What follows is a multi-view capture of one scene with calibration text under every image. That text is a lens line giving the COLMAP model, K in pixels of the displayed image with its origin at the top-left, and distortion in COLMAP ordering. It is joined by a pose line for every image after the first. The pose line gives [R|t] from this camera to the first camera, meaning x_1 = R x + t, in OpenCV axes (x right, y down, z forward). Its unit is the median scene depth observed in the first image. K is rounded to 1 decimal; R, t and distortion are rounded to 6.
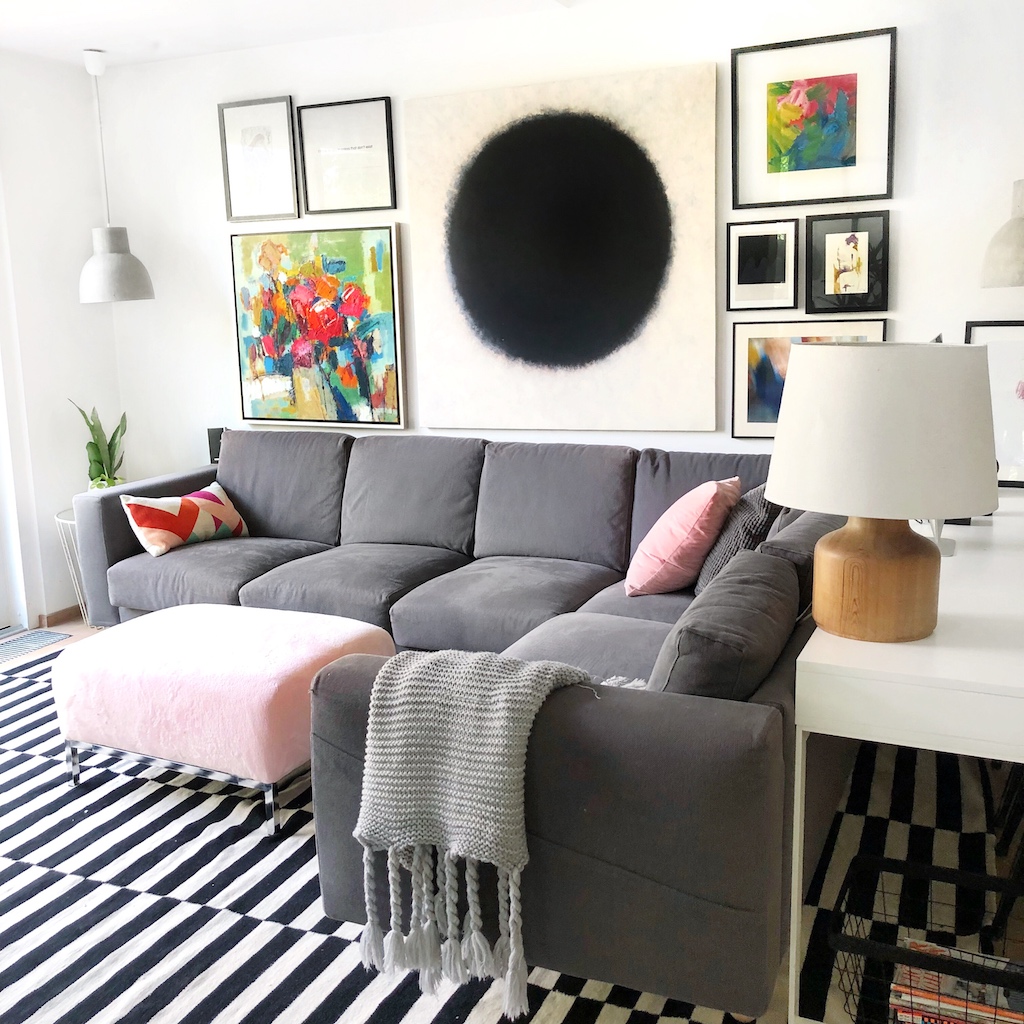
lens RADIAL K [[1074.1, 0, 515.2], [0, 1074.1, 514.5], [0, 0, 1]] dist [-0.022296, 0.000000]
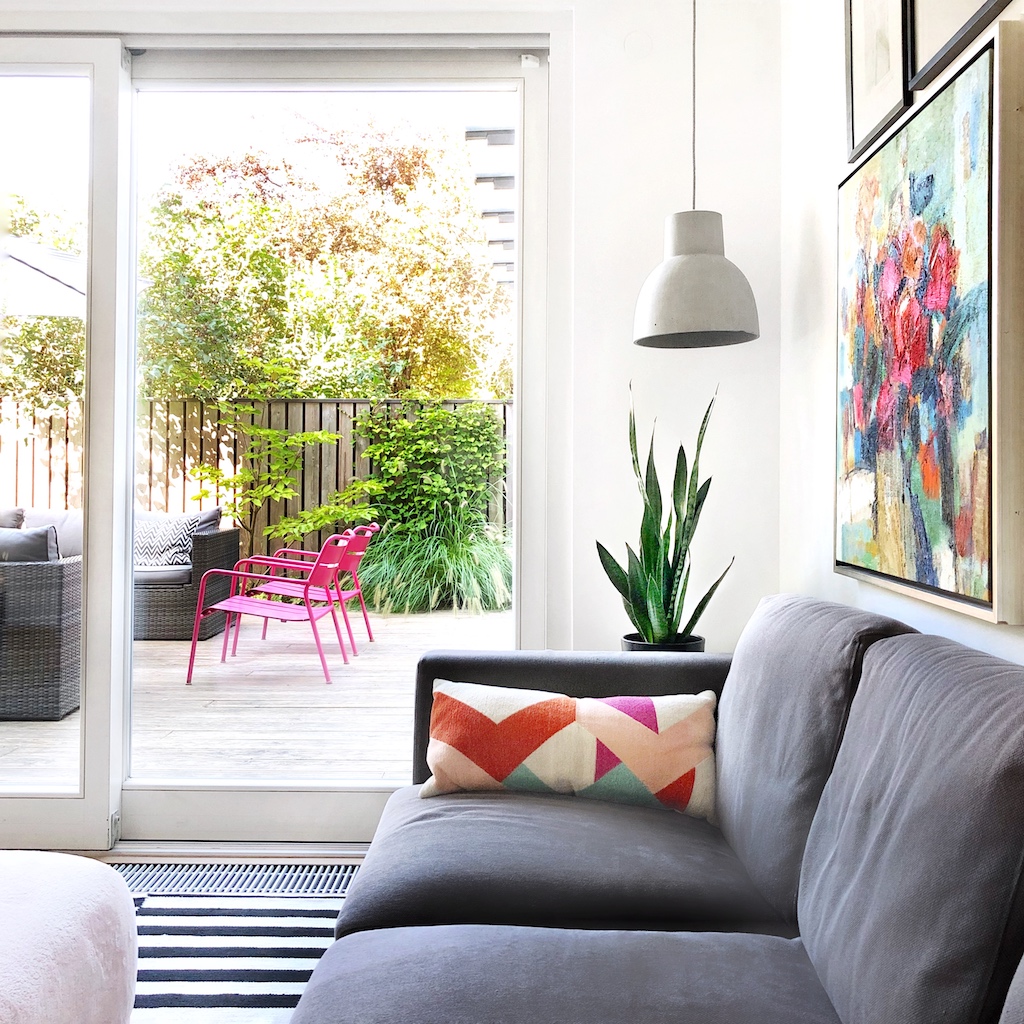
lens RADIAL K [[1130.4, 0, 514.6], [0, 1130.4, 507.6], [0, 0, 1]] dist [-0.005592, 0.000000]
pose [[0.385754, 0.036936, -0.921862, 0.160711], [-0.178239, 0.983358, -0.035185, -0.074891], [0.905221, 0.177884, 0.385918, 0.716002]]
